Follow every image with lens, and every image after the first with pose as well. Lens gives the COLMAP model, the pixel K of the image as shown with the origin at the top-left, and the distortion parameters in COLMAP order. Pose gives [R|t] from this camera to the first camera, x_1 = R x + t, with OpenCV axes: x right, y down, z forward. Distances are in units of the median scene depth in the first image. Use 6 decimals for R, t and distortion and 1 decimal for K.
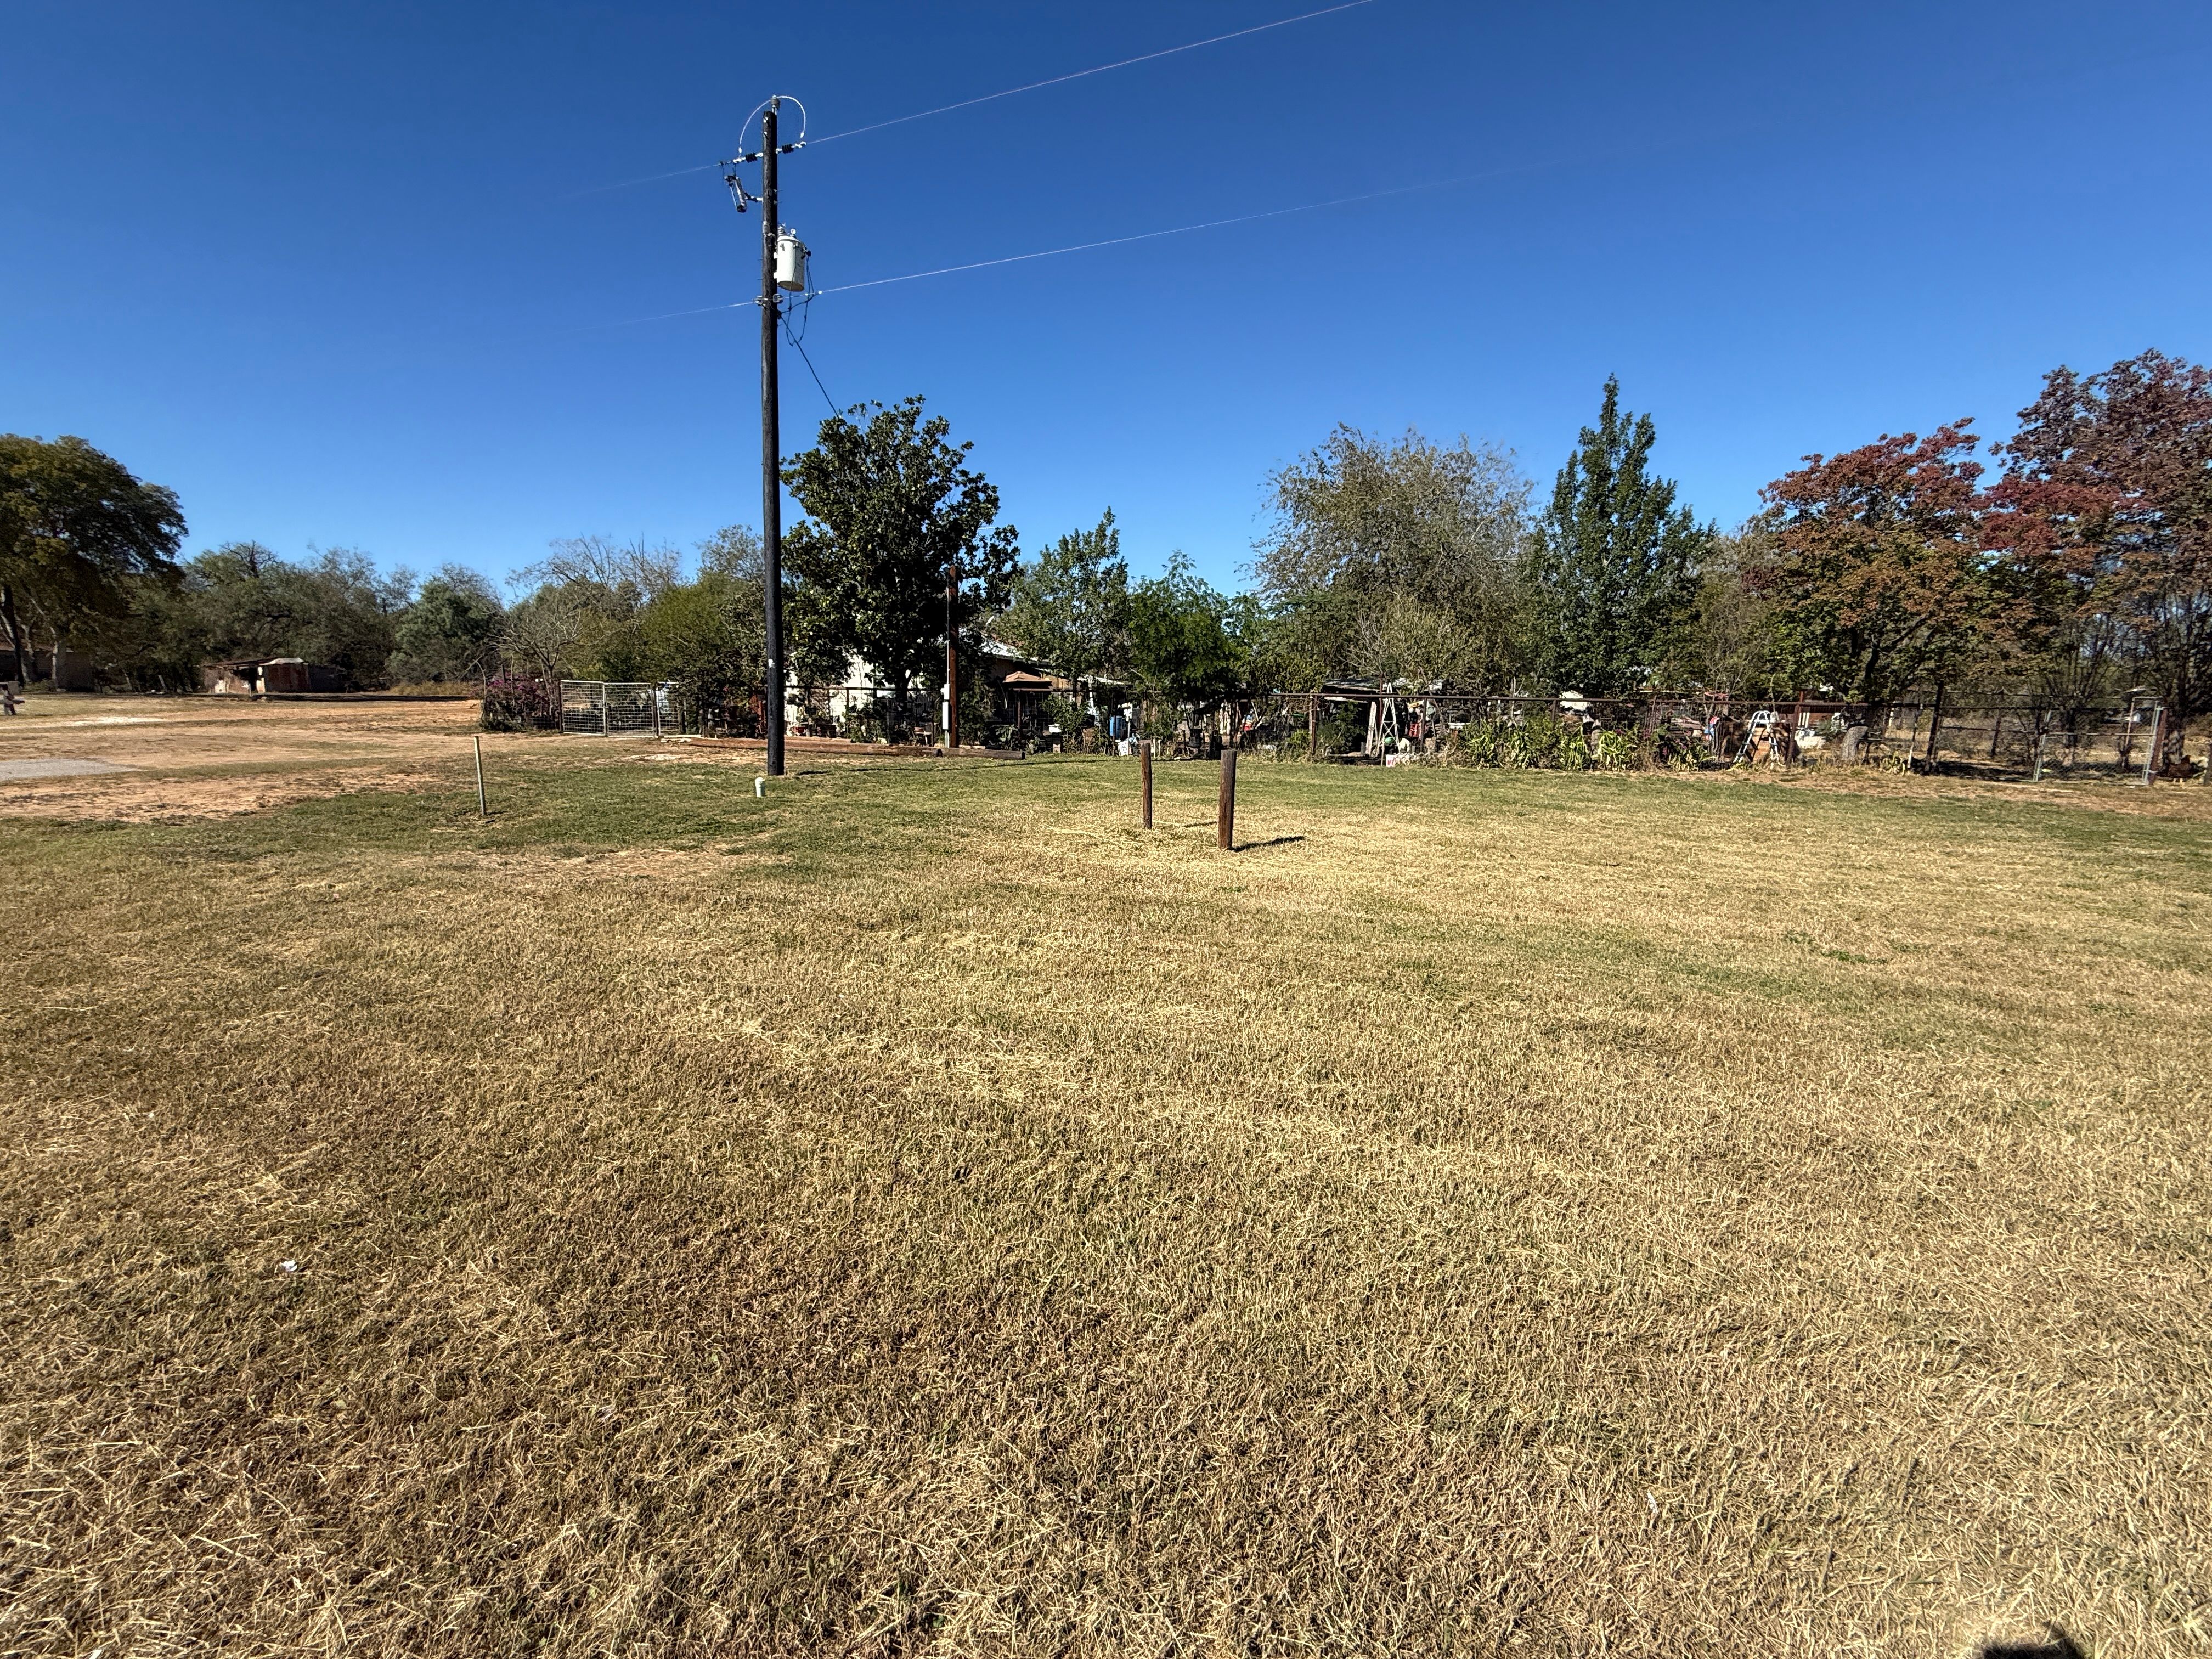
lens RADIAL K [[878.1, 0, 1102.1], [0, 878.1, 824.4], [0, 0, 1]] dist [-0.001275, 0.000380]
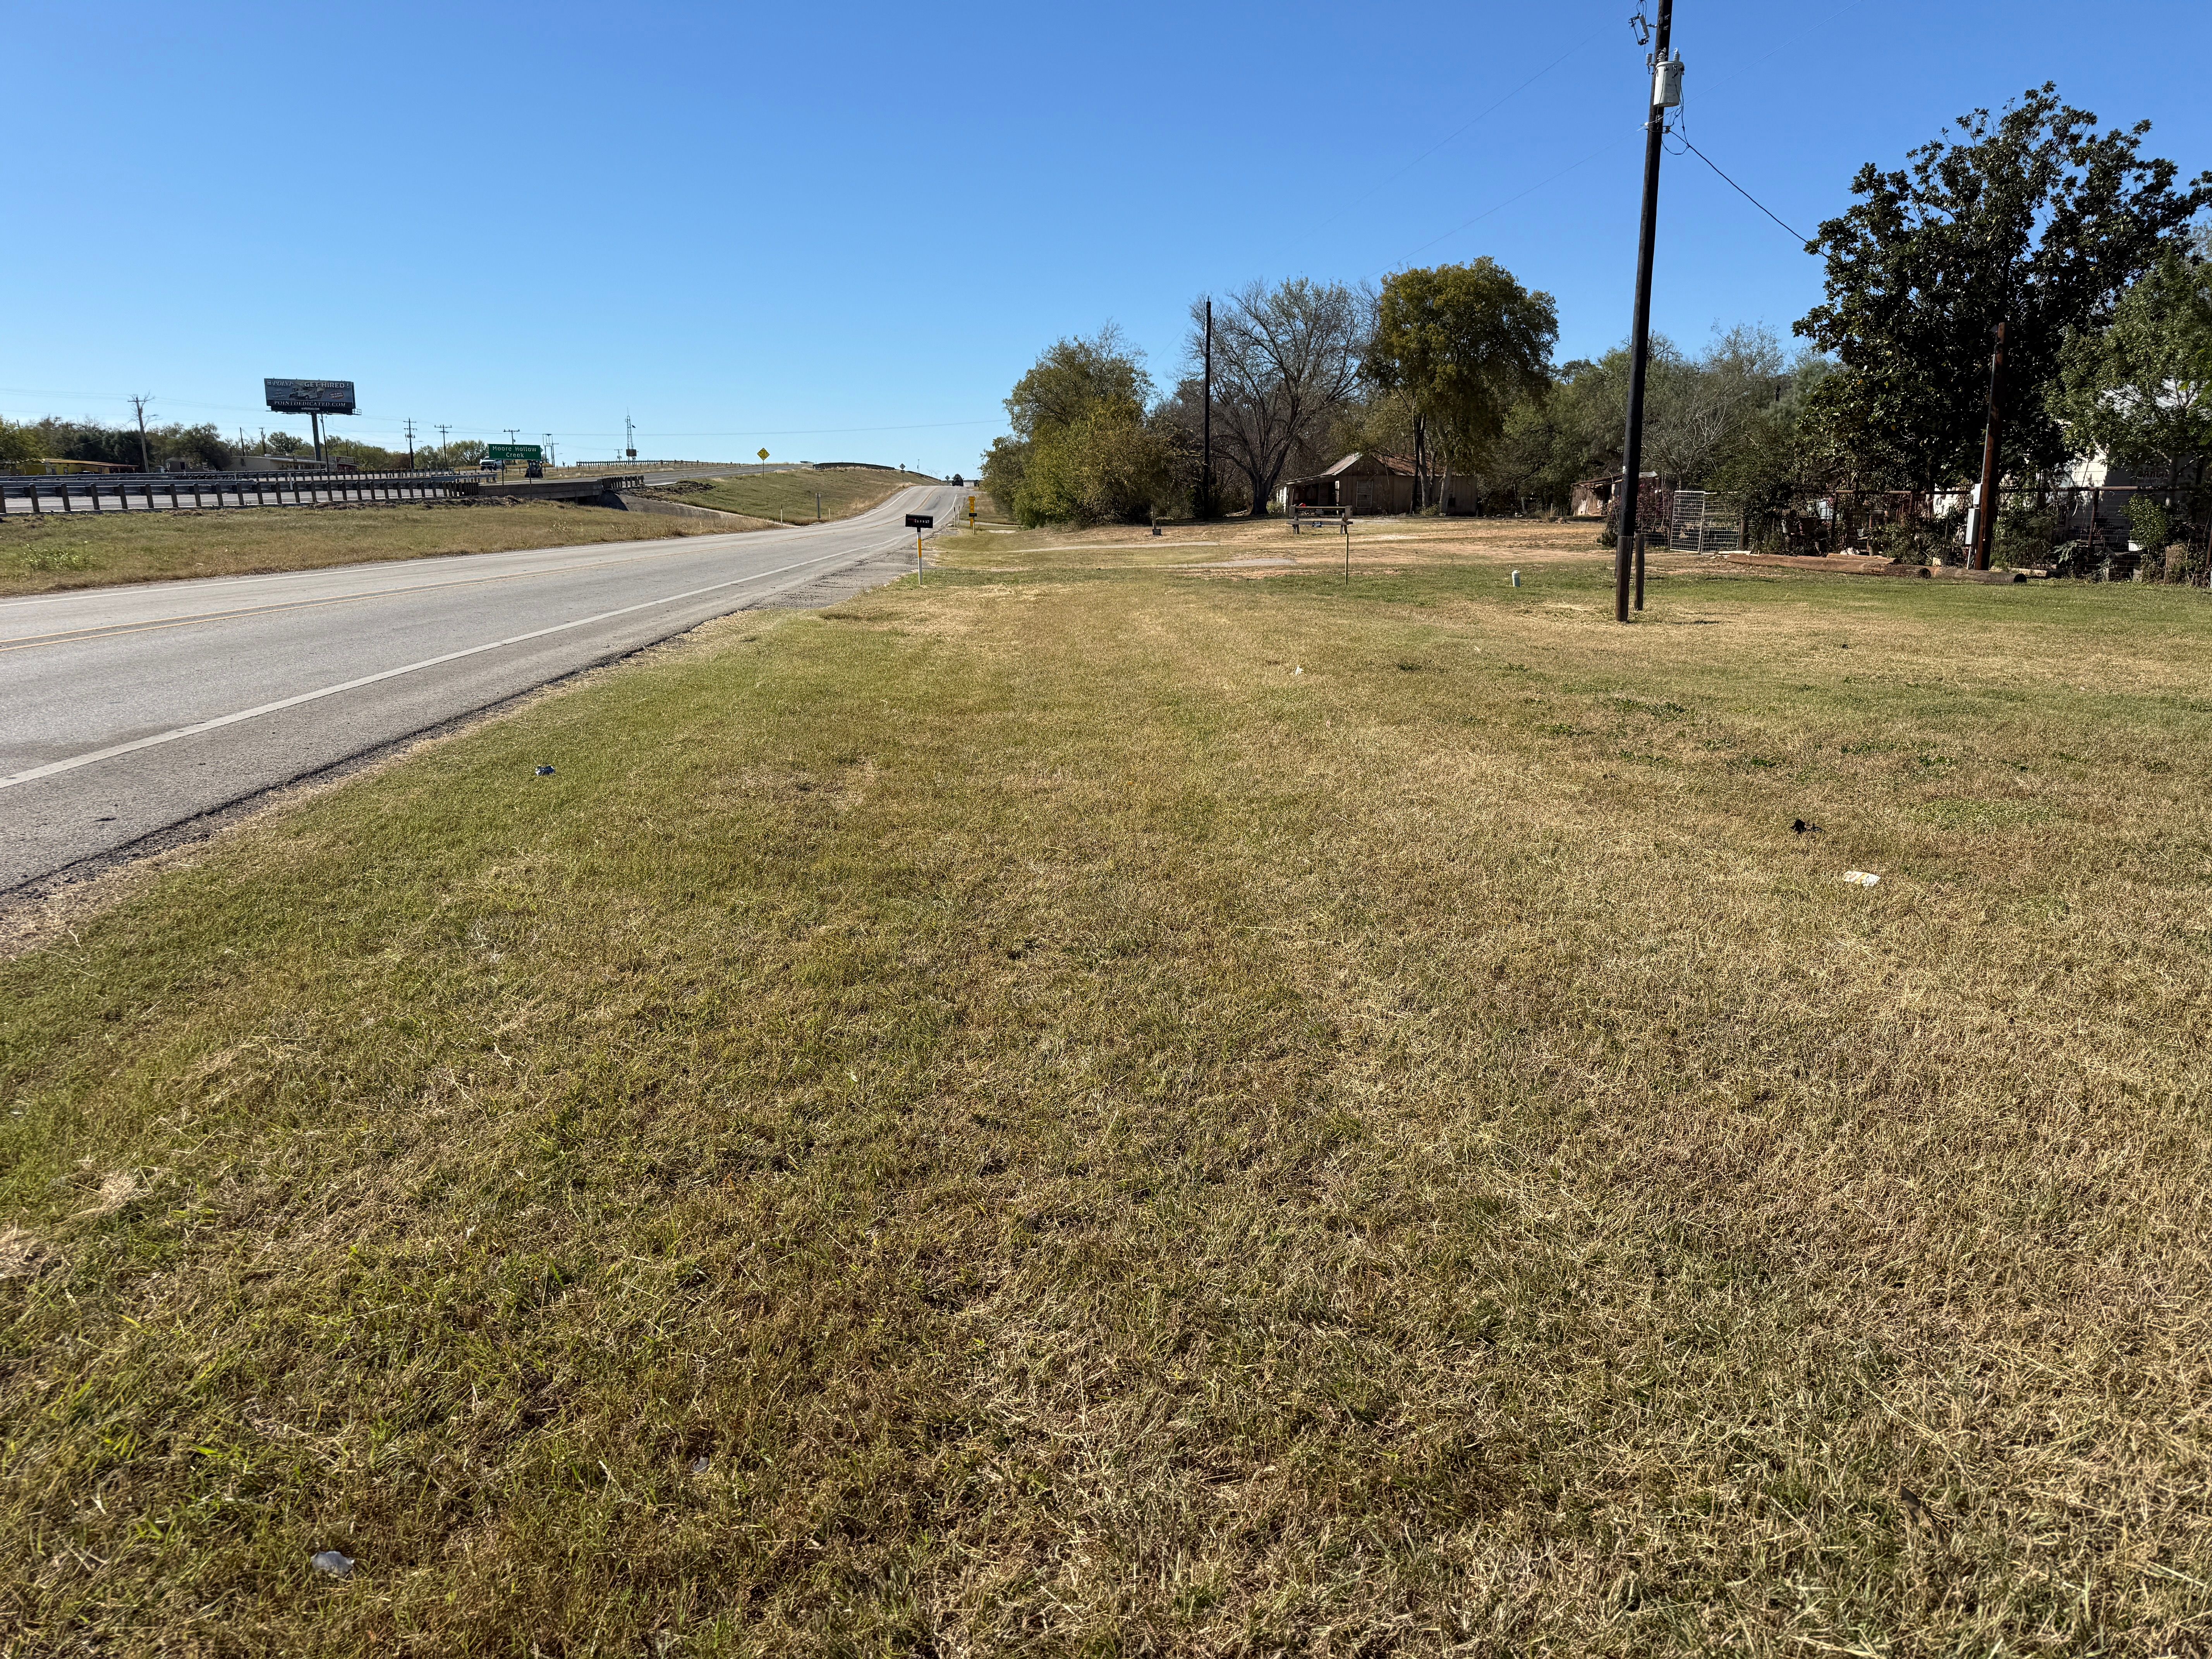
lens RADIAL K [[1561.8, 0, 1103.6], [0, 1561.8, 832.6], [0, 0, 1]] dist [0.066404, -0.076804]
pose [[0.402066, 0.171237, -0.899456, 3.255303], [-0.125924, 0.983363, 0.130921, 0.209641], [0.906910, 0.060624, 0.416940, -0.921650]]
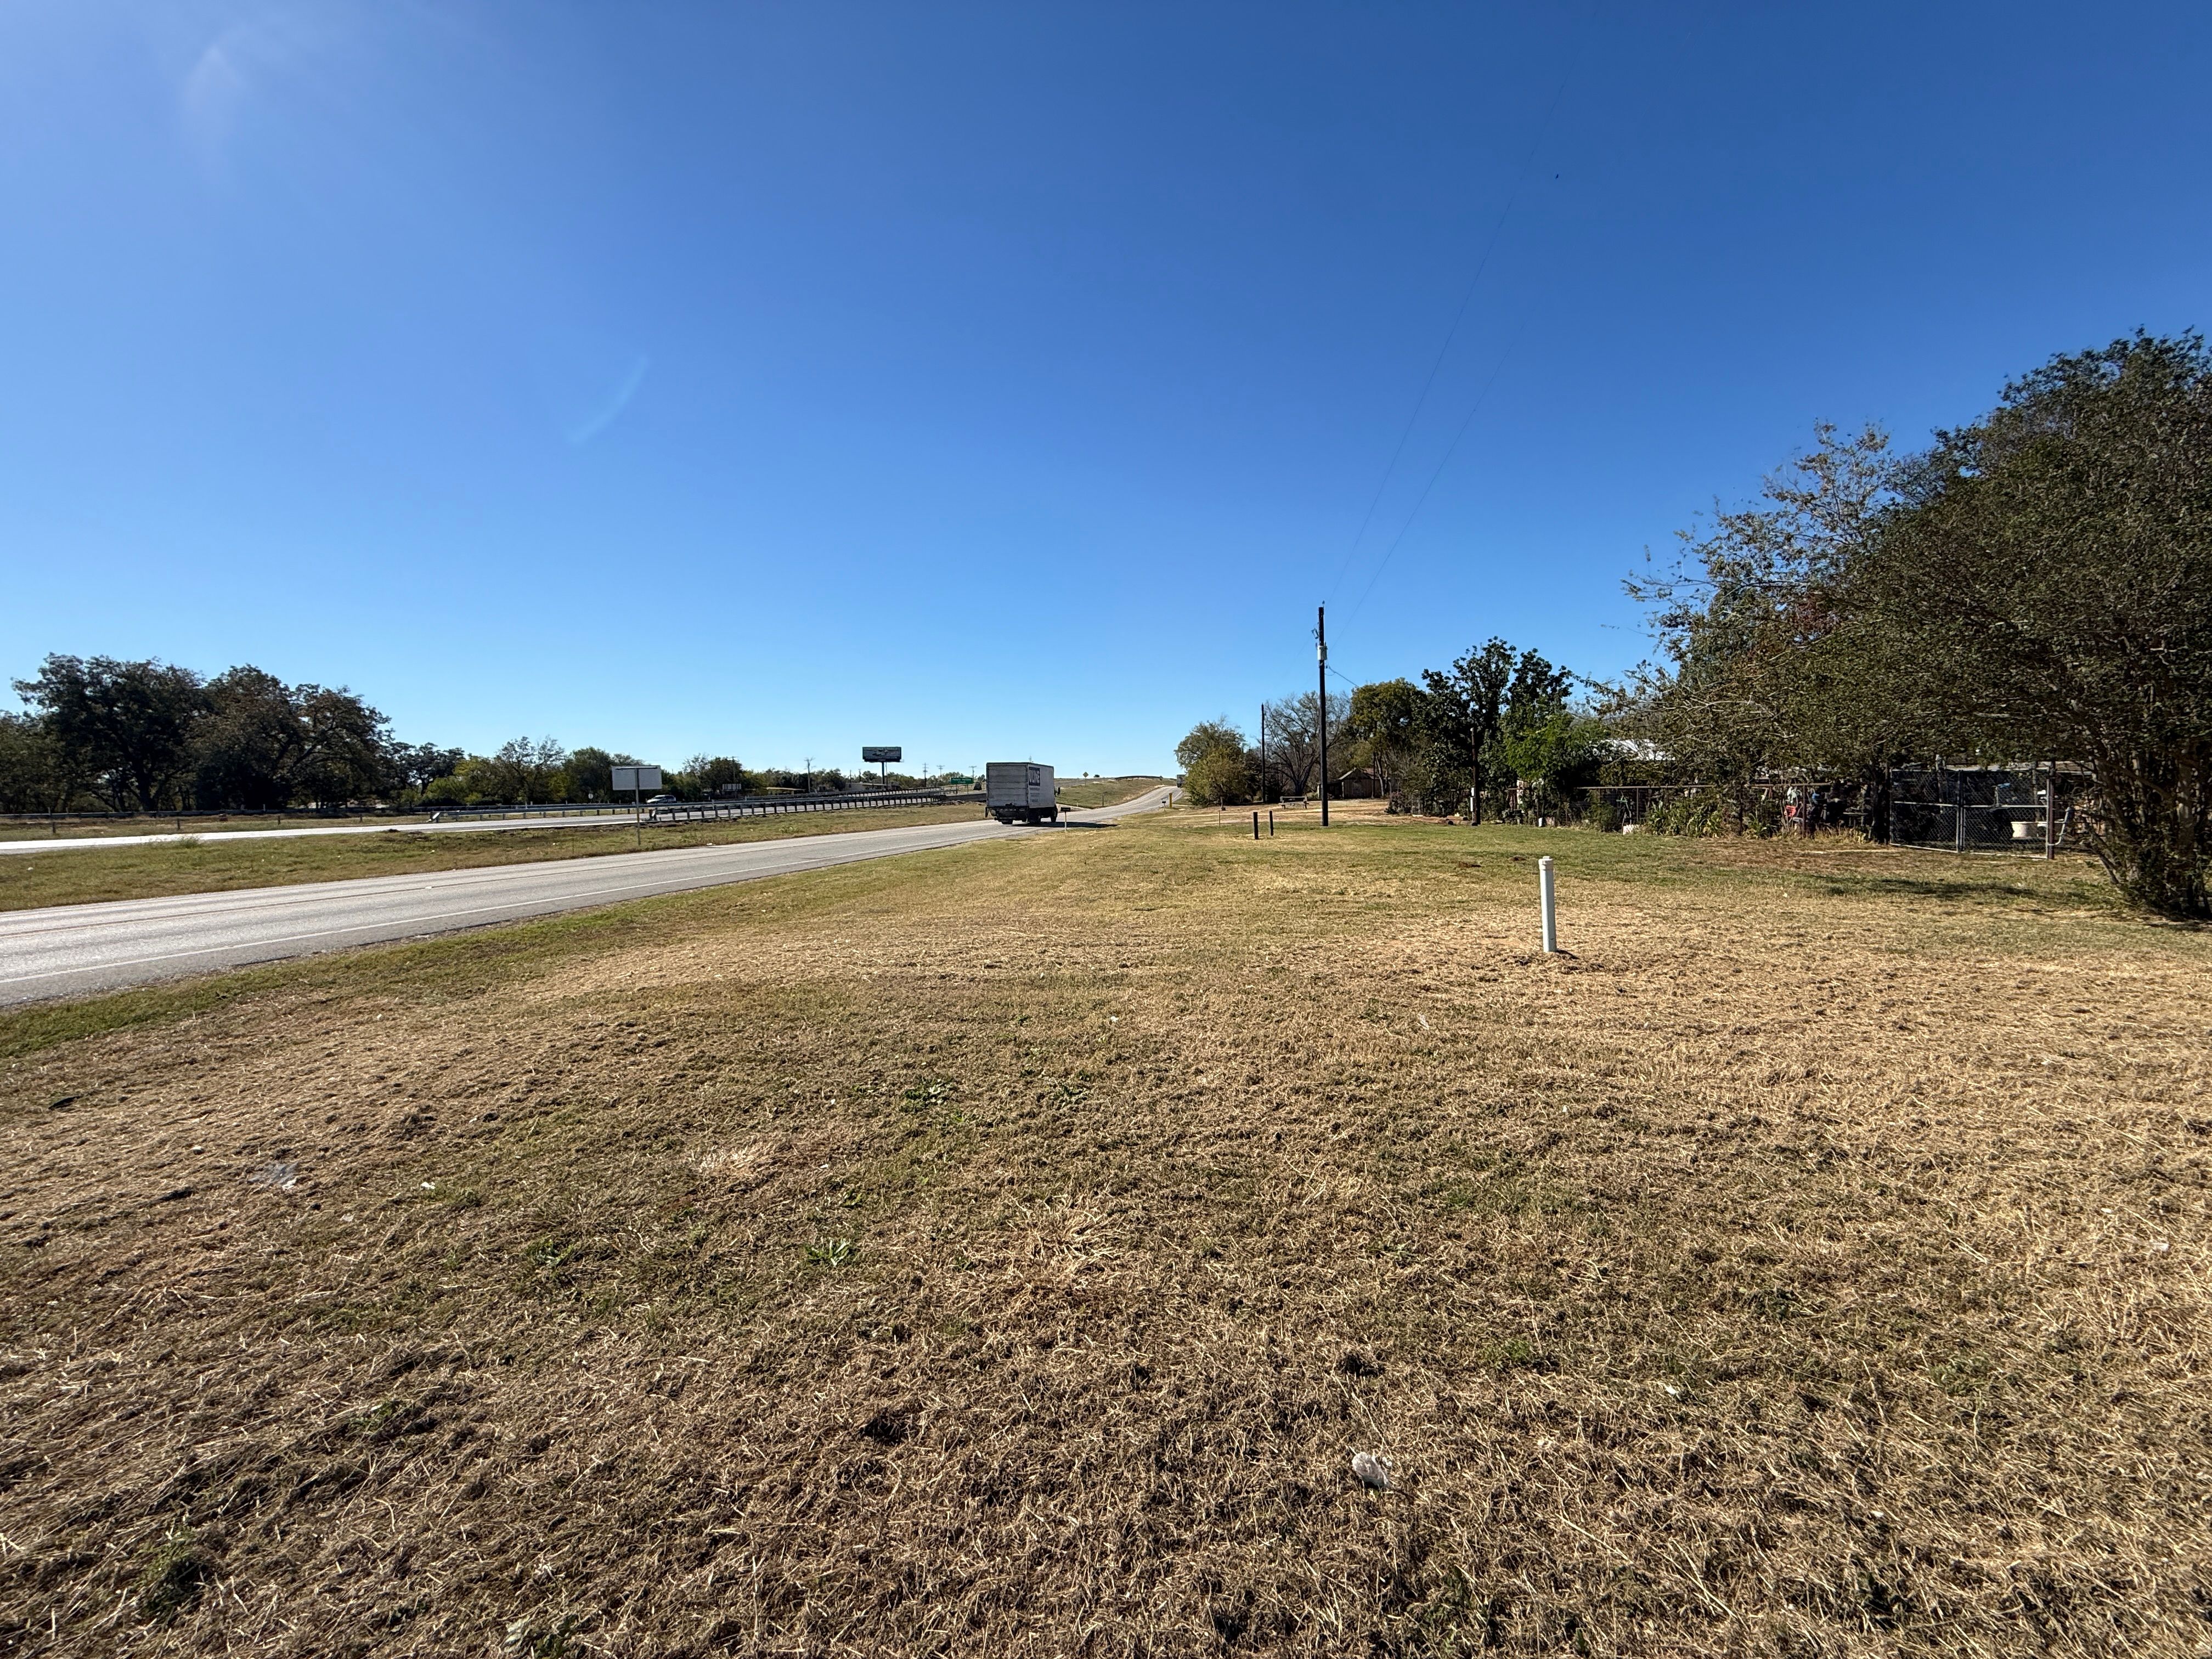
lens RADIAL K [[878.1, 0, 1102.1], [0, 878.1, 824.4], [0, 0, 1]] dist [-0.001275, 0.000380]
pose [[0.203096, 0.008791, -0.979119, 6.213004], [-0.114710, 0.993288, -0.014875, 0.169587], [0.972416, 0.115336, 0.202741, -0.689596]]
